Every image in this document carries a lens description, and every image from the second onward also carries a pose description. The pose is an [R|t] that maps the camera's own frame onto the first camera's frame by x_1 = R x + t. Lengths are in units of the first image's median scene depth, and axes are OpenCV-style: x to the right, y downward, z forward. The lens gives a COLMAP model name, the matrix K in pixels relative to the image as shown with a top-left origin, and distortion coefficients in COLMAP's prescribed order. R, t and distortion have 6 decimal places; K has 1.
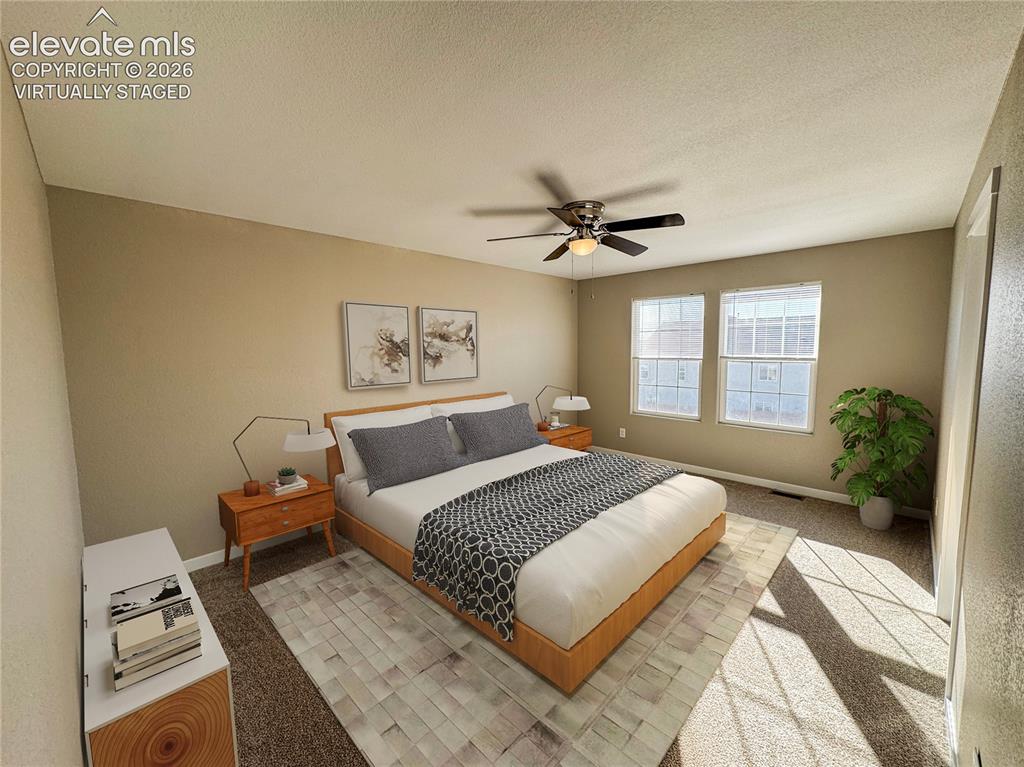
lens RADIAL K [[412.5, 0, 512.2], [0, 412.5, 385.4], [0, 0, 1]] dist [-0.000470, -0.000099]
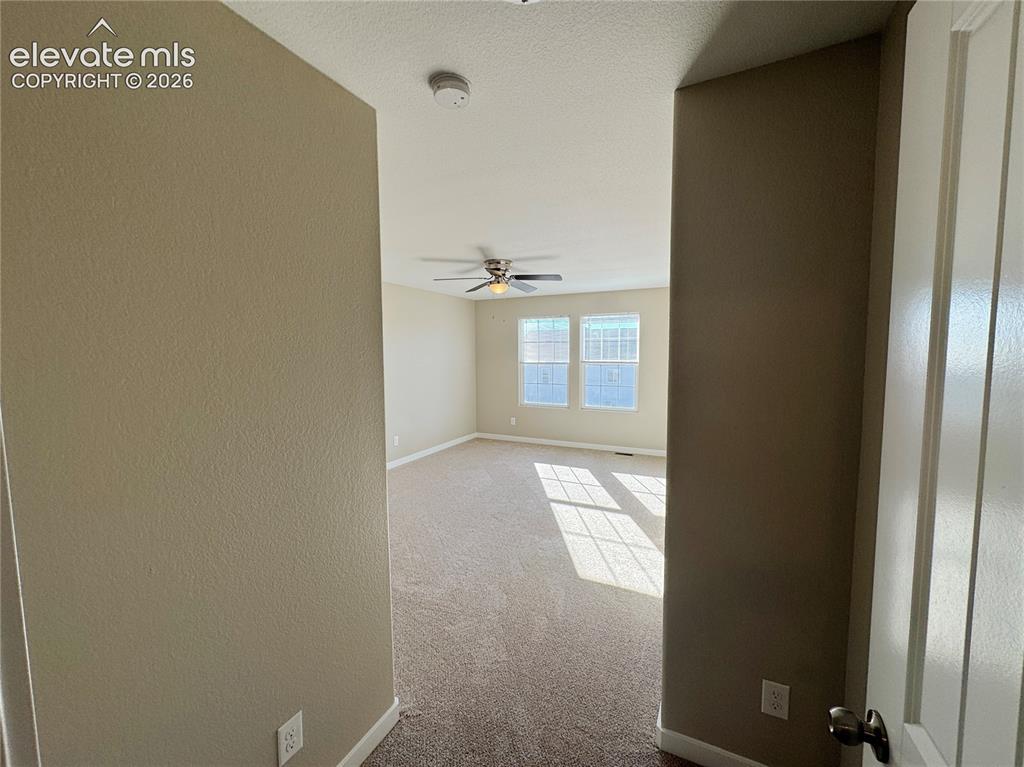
lens RADIAL K [[412.5, 0, 513.1], [0, 412.5, 382.5], [0, 0, 1]] dist [-0.000470, -0.000099]
pose [[0.951665, -0.018523, 0.306580, -0.179636], [0.025350, 0.999511, -0.018302, 0.027306], [-0.306091, 0.025189, 0.951669, -0.320053]]
